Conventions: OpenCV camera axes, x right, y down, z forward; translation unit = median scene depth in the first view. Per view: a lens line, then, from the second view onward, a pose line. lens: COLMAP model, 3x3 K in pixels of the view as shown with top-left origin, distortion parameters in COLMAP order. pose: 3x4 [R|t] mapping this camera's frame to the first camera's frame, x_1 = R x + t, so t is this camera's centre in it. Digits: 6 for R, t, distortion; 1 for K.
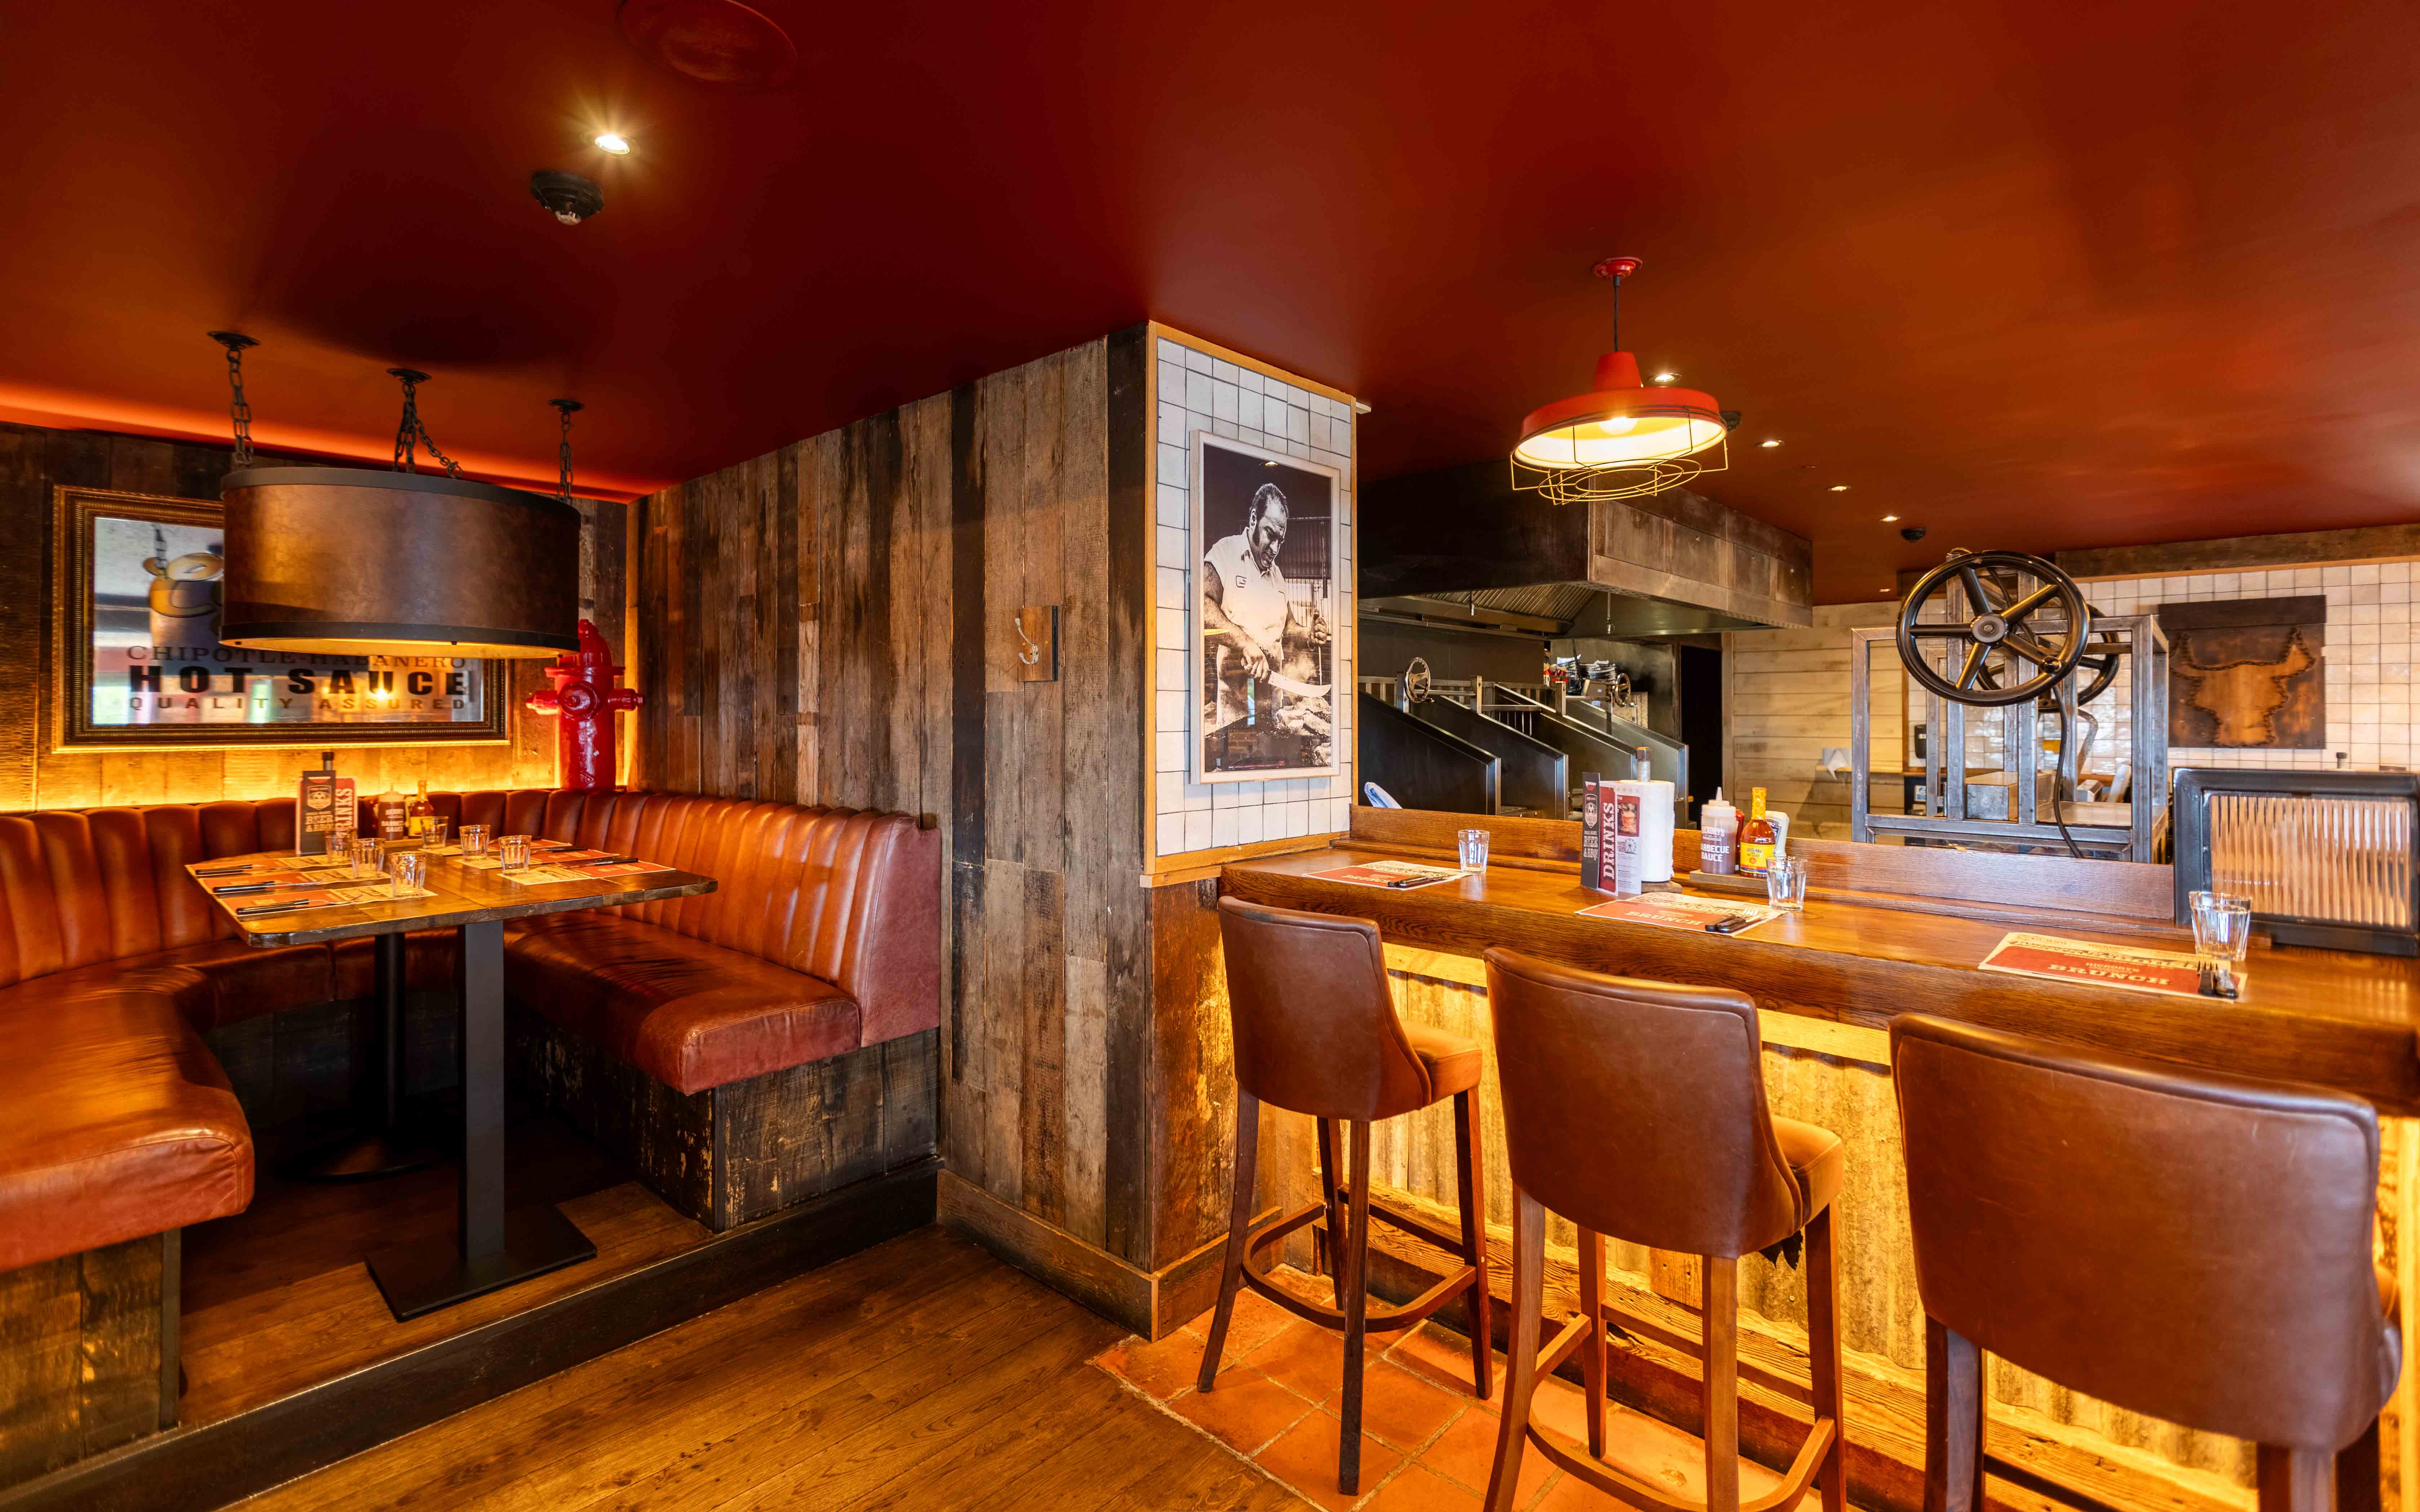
lens RADIAL K [[1094.3, 0, 1211.8], [0, 1094.3, 739.3], [0, 0, 1]] dist [0.000879, 0.000090]
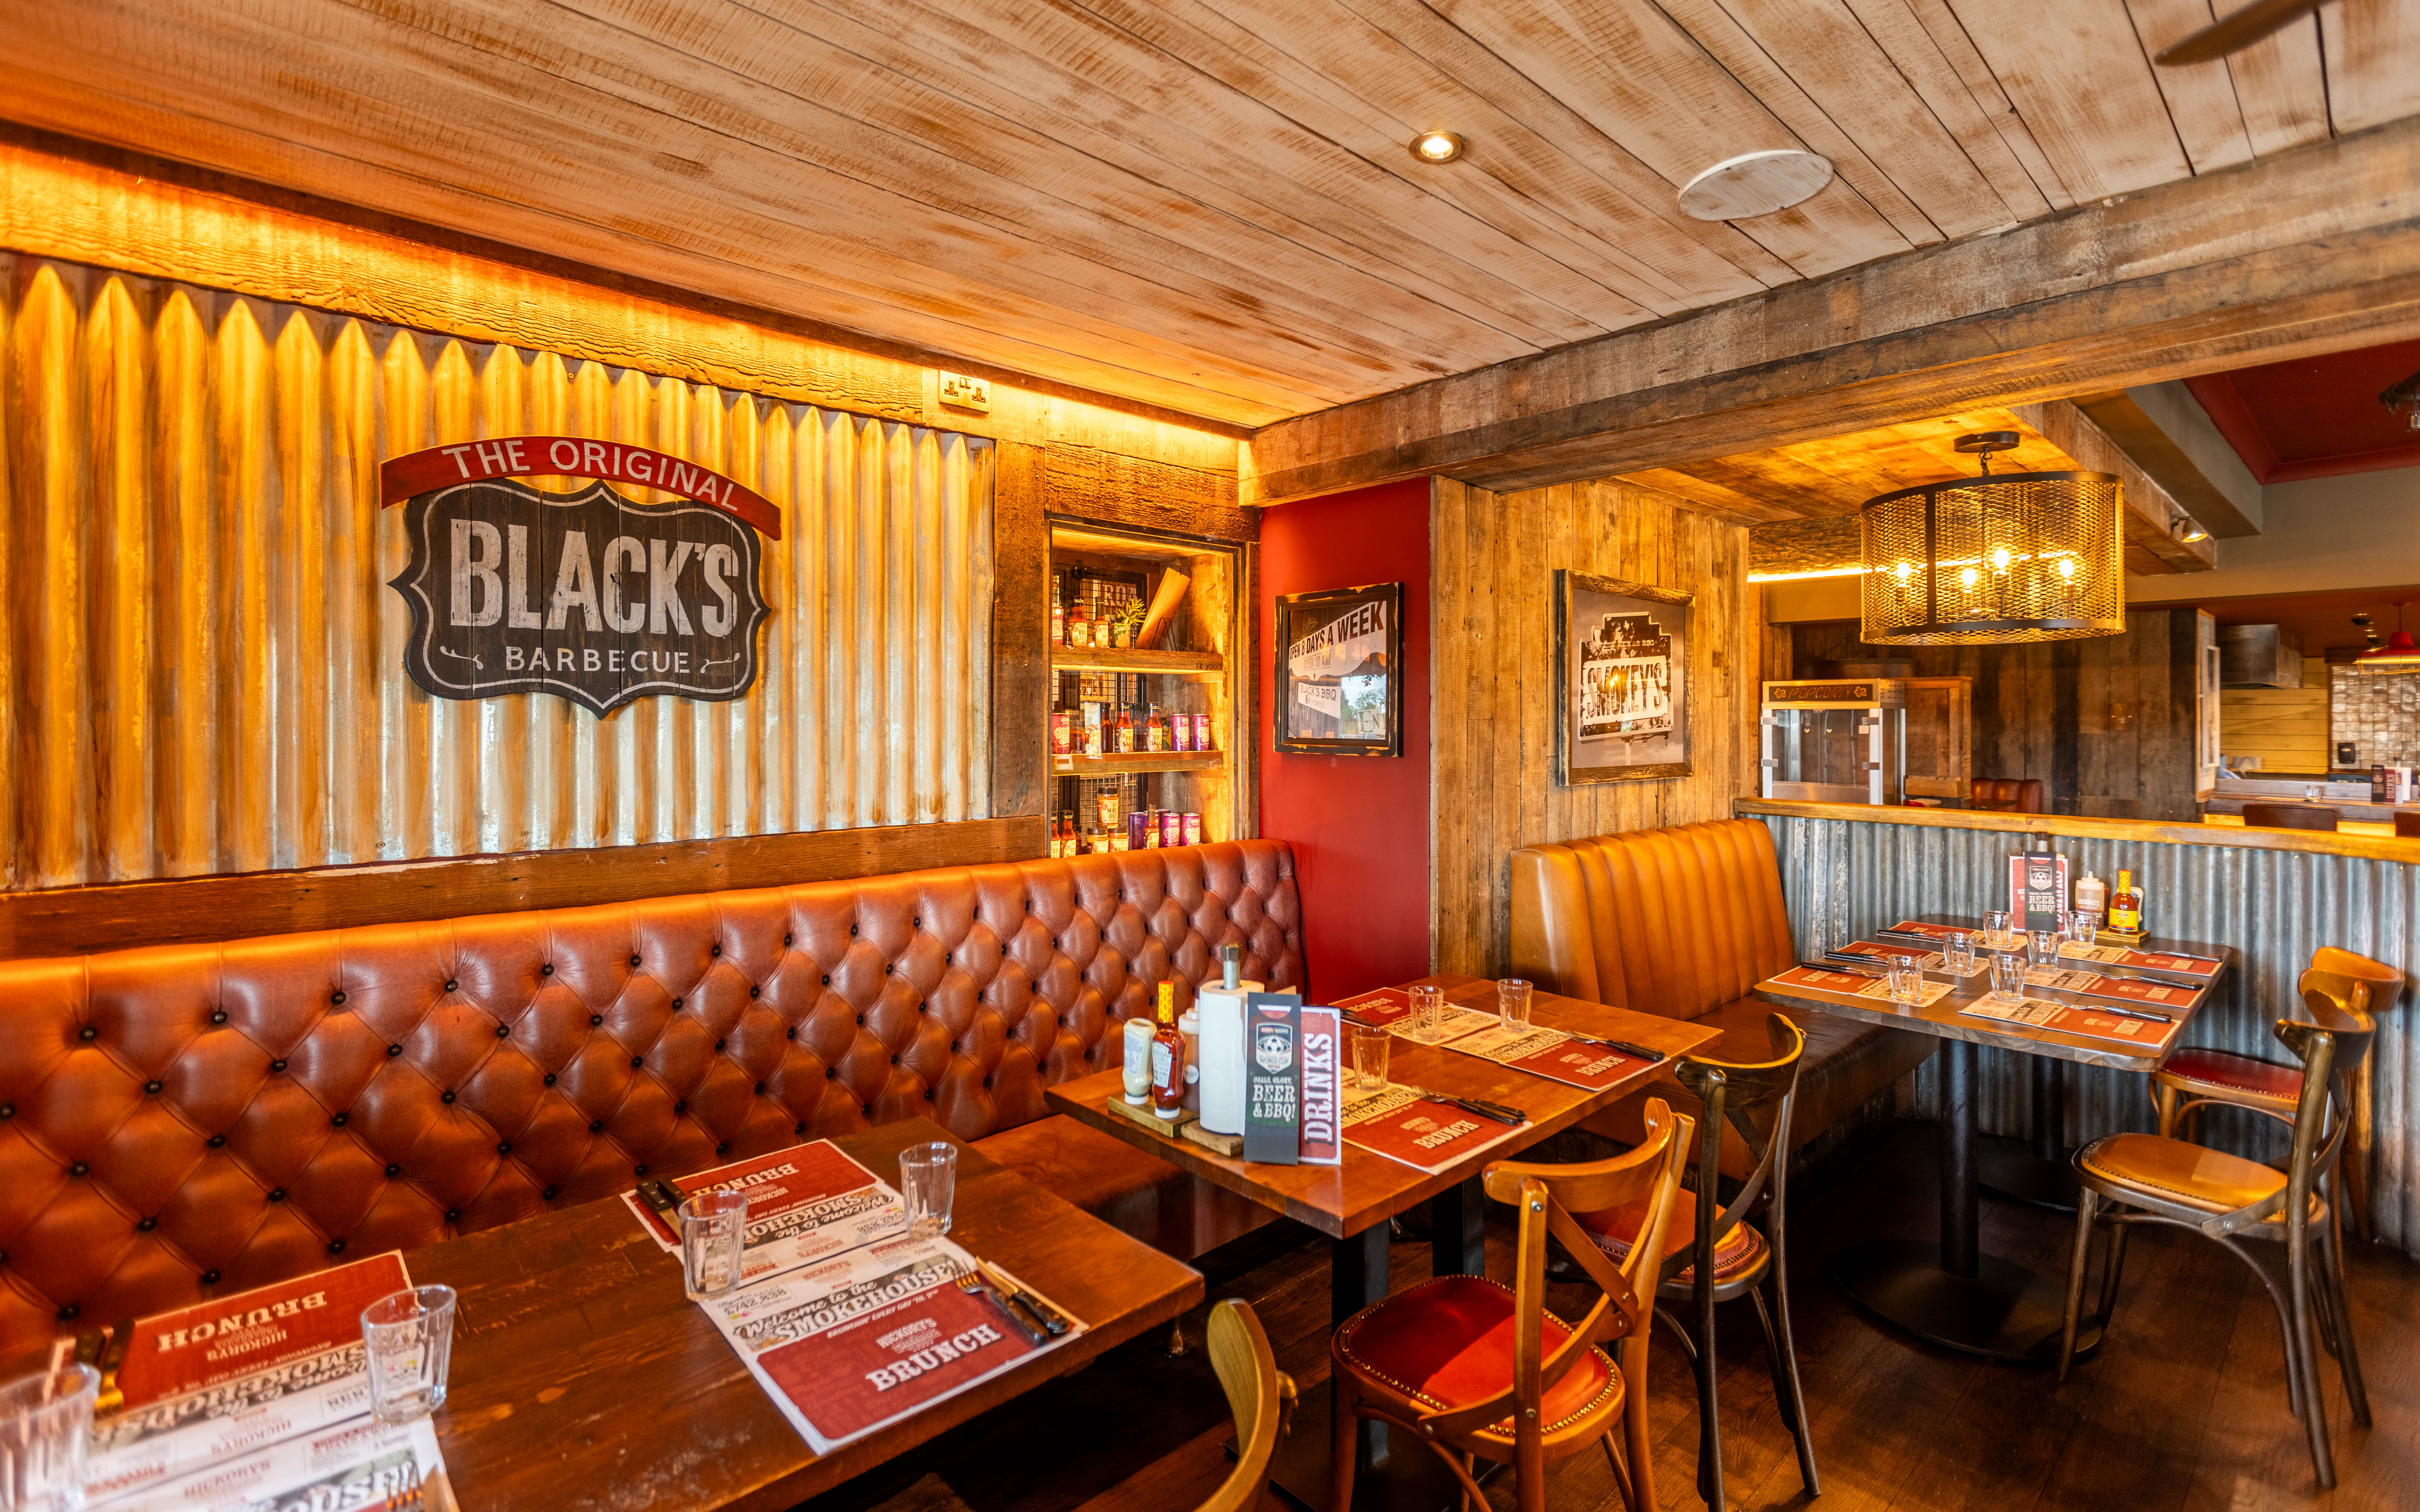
lens RADIAL K [[1094.4, 0, 1207.7], [0, 1094.4, 742.8], [0, 0, 1]] dist [0.000879, 0.000090]
pose [[0.994525, 0.007262, -0.104251, -2.049233], [-0.007207, 0.999974, 0.000897, -0.007080], [0.104255, -0.000140, 0.994551, -1.873011]]
